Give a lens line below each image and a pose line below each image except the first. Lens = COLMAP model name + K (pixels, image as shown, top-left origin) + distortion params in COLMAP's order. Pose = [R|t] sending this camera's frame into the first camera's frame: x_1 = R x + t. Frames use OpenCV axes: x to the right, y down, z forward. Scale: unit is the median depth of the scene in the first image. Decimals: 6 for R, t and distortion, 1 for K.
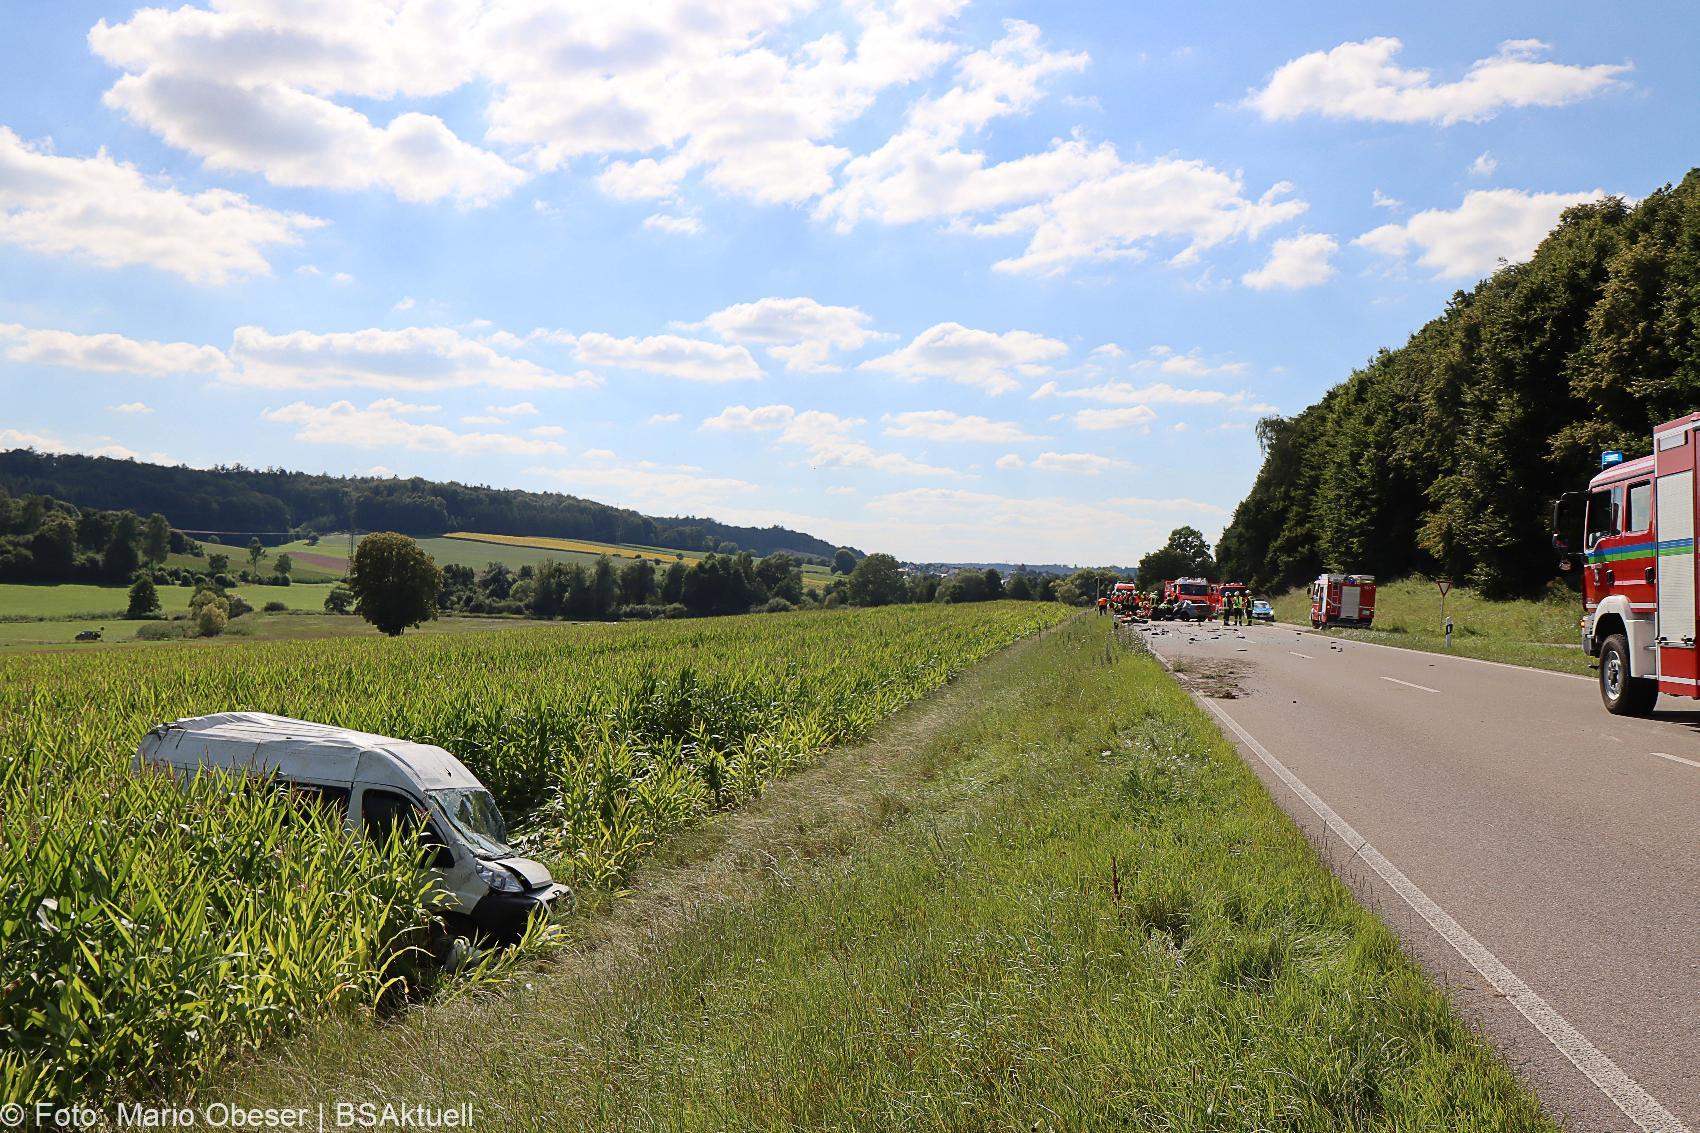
lens RADIAL K [[1542.3, 0, 806.4], [0, 1542.3, 564.0], [0, 0, 1]] dist [-0.103417, 0.114924]
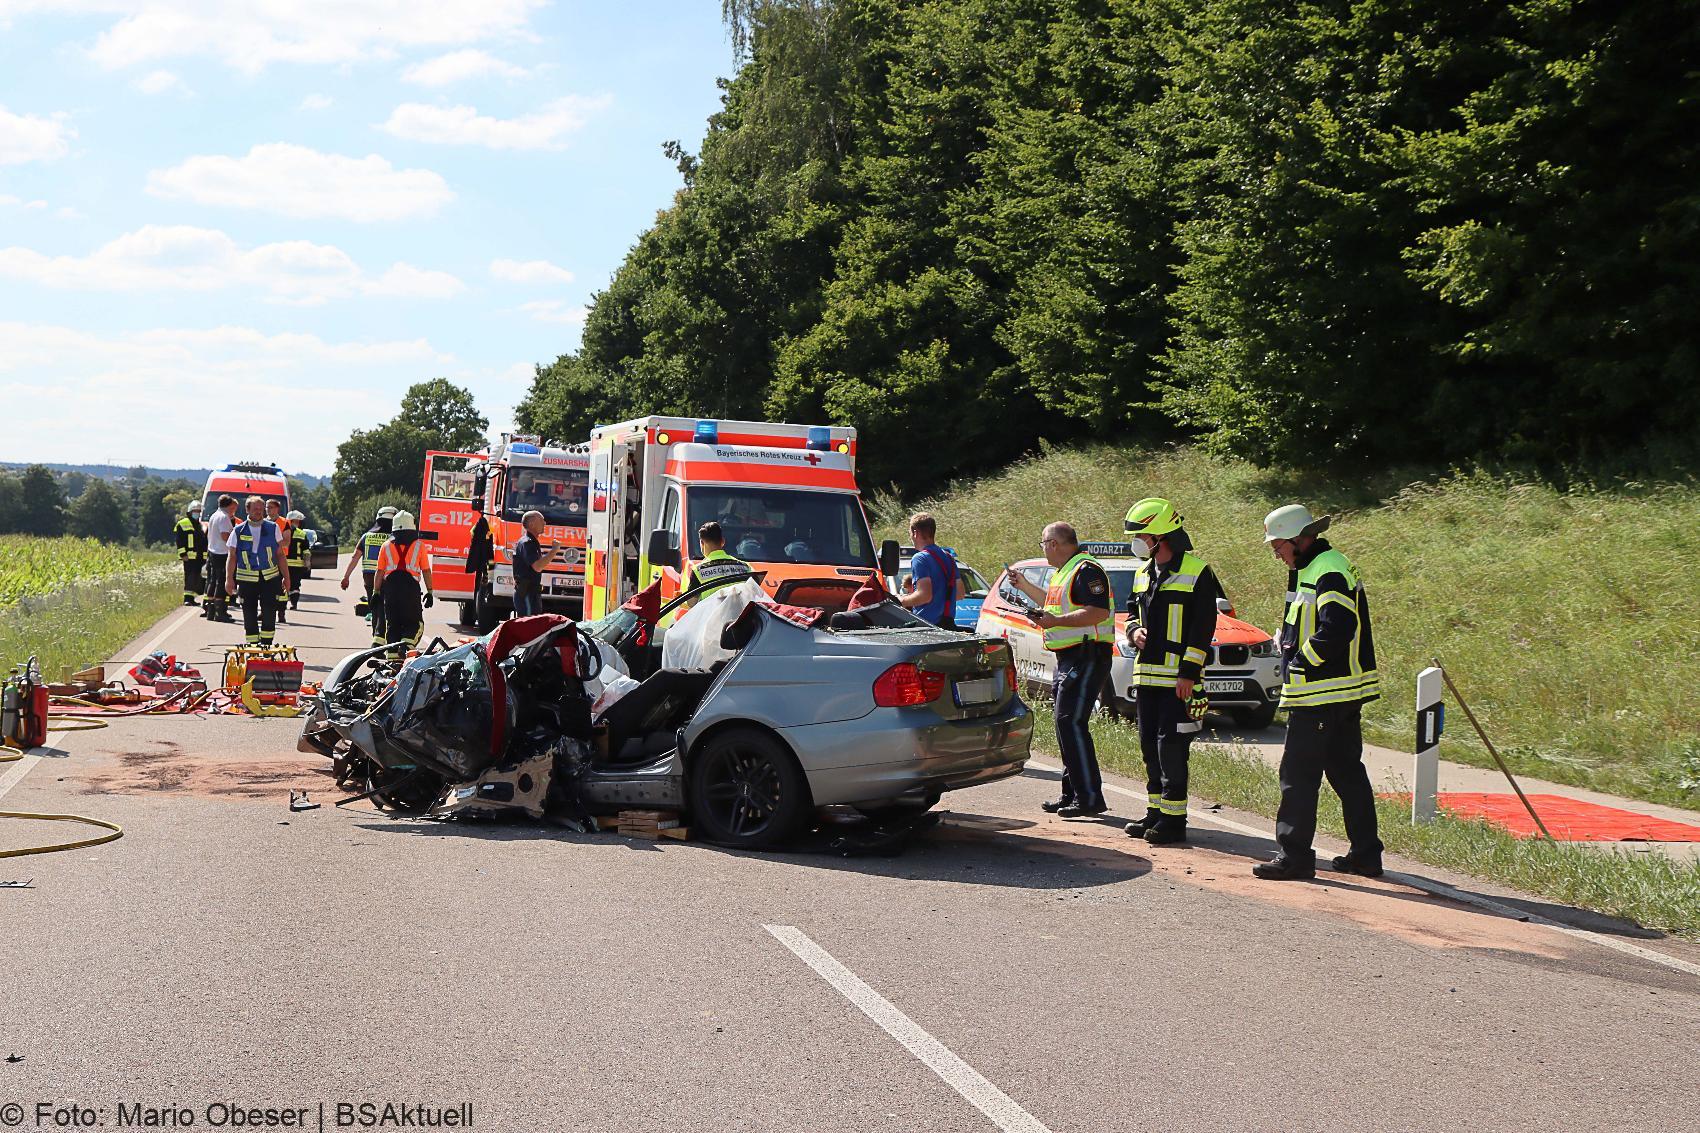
lens RADIAL K [[2206.1, 0, 903.9], [0, 2206.1, 612.7], [0, 0, 1]] dist [-0.404399, 3.357307]
pose [[0.895004, -0.007434, 0.445996, 0.039389], [-0.019982, 0.998189, 0.056738, 0.003473], [-0.445610, -0.059693, 0.893235, 0.172829]]
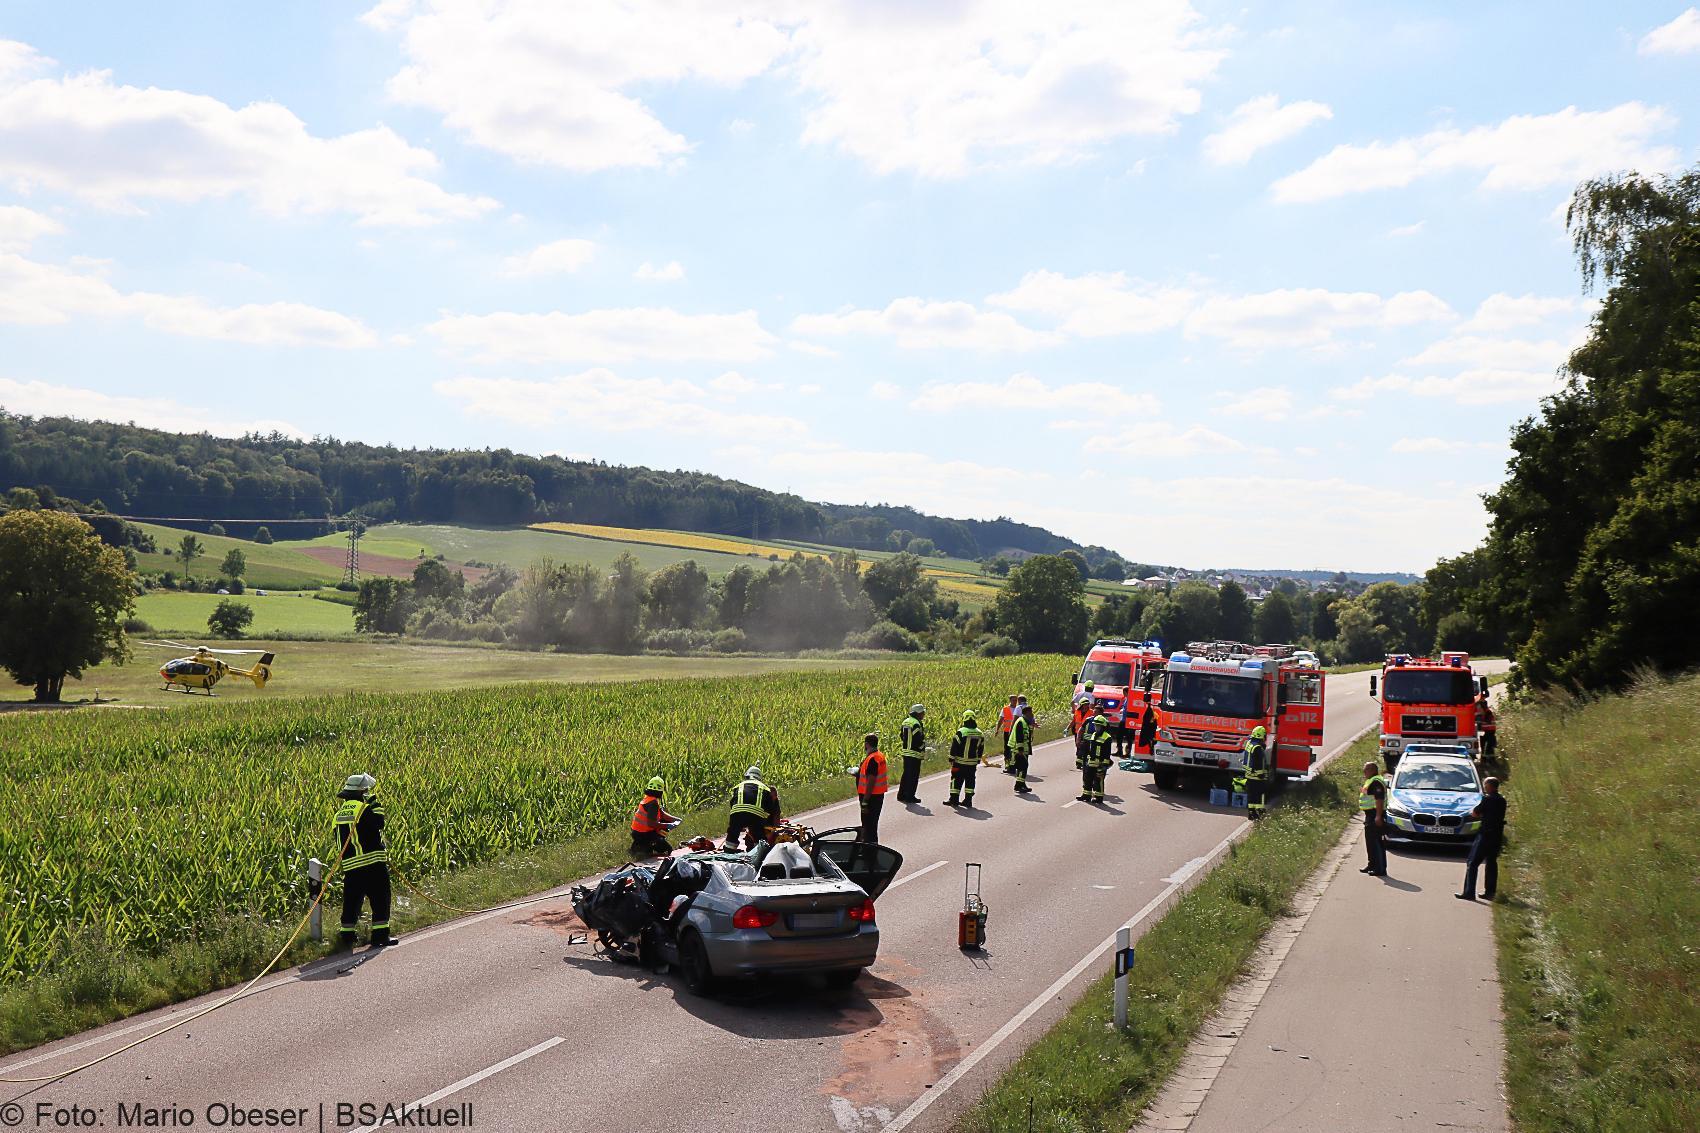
lens RADIAL K [[1806.2, 0, 845.3], [0, 1806.2, 557.1], [0, 0, 1]] dist [-0.036650, 0.384450]
pose [[0.987125, 0.008732, -0.159710, 0.056498], [-0.009574, 0.999944, -0.004505, -0.001252], [0.159662, 0.005976, 0.987154, 0.158892]]
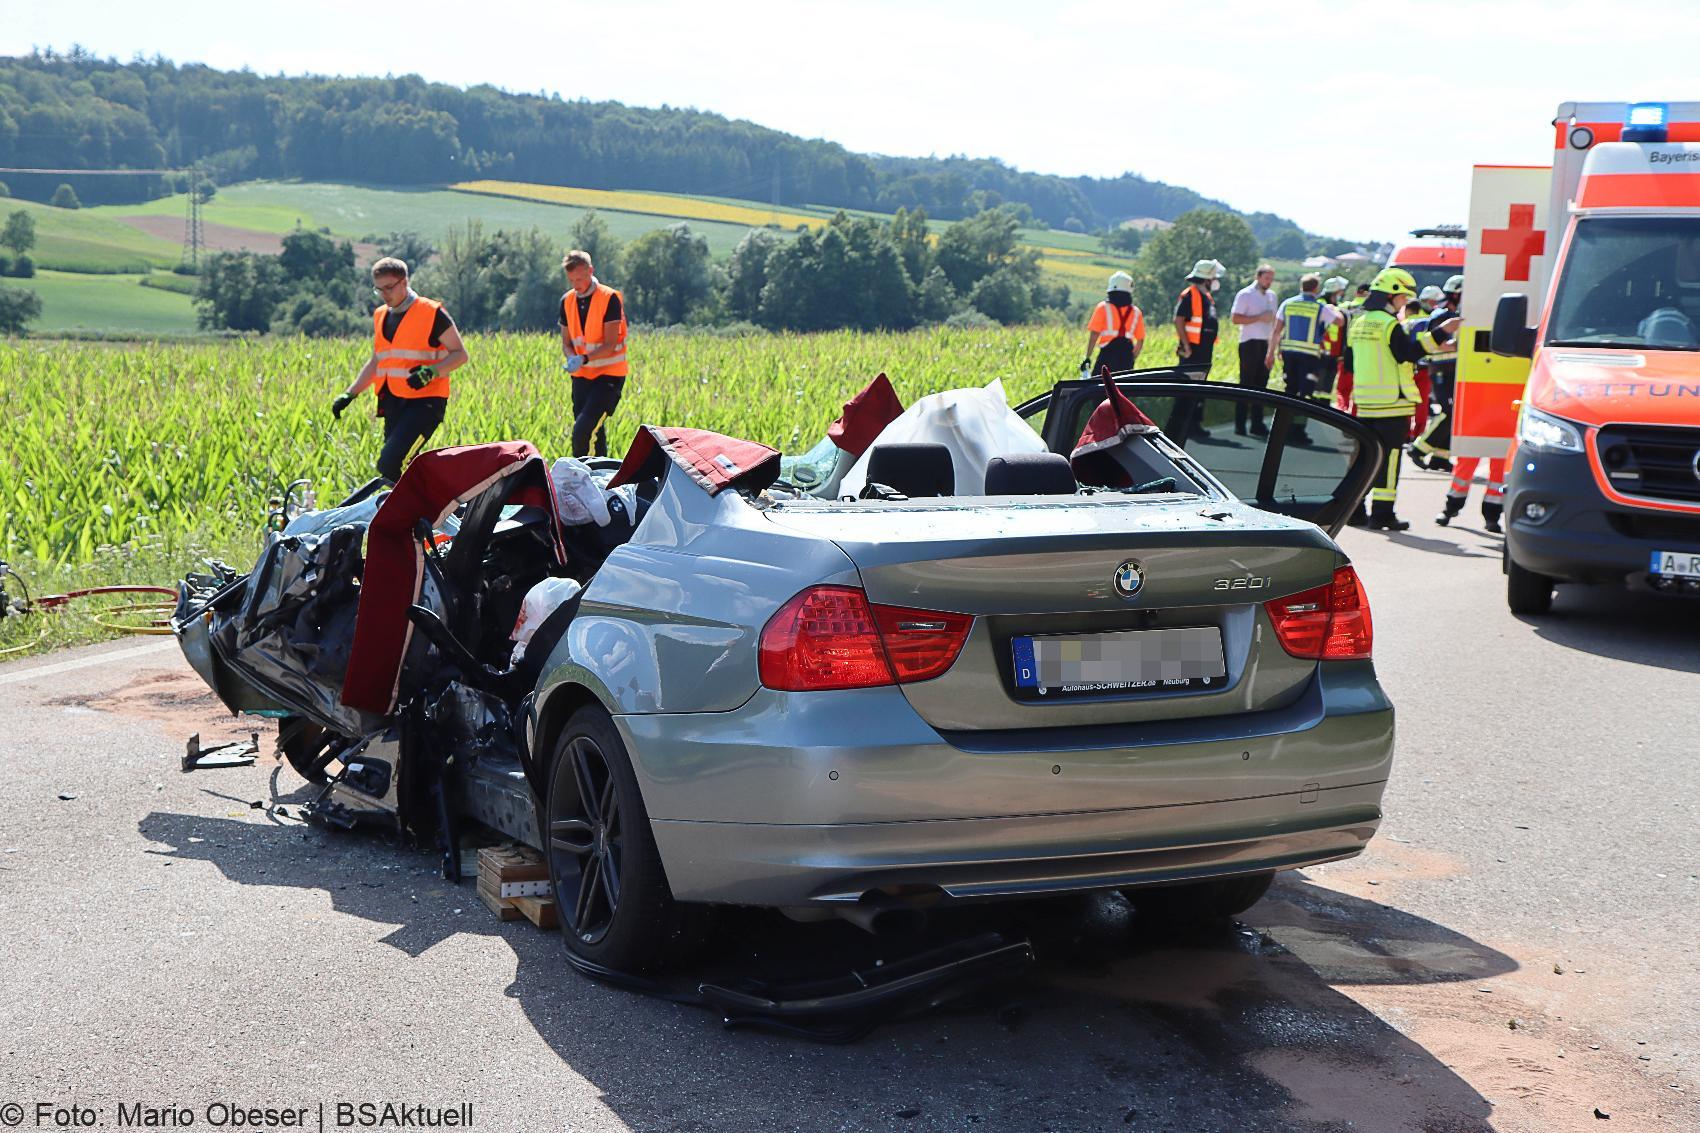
lens RADIAL K [[2481.4, 0, 838.5], [0, 2481.4, 571.2], [0, 0, 1]] dist [0.094657, 0.462000]
pose [[0.982892, 0.025582, -0.182399, 0.051144], [-0.002475, 0.992053, 0.125798, 0.003896], [0.184167, -0.123194, 0.975144, 0.182637]]
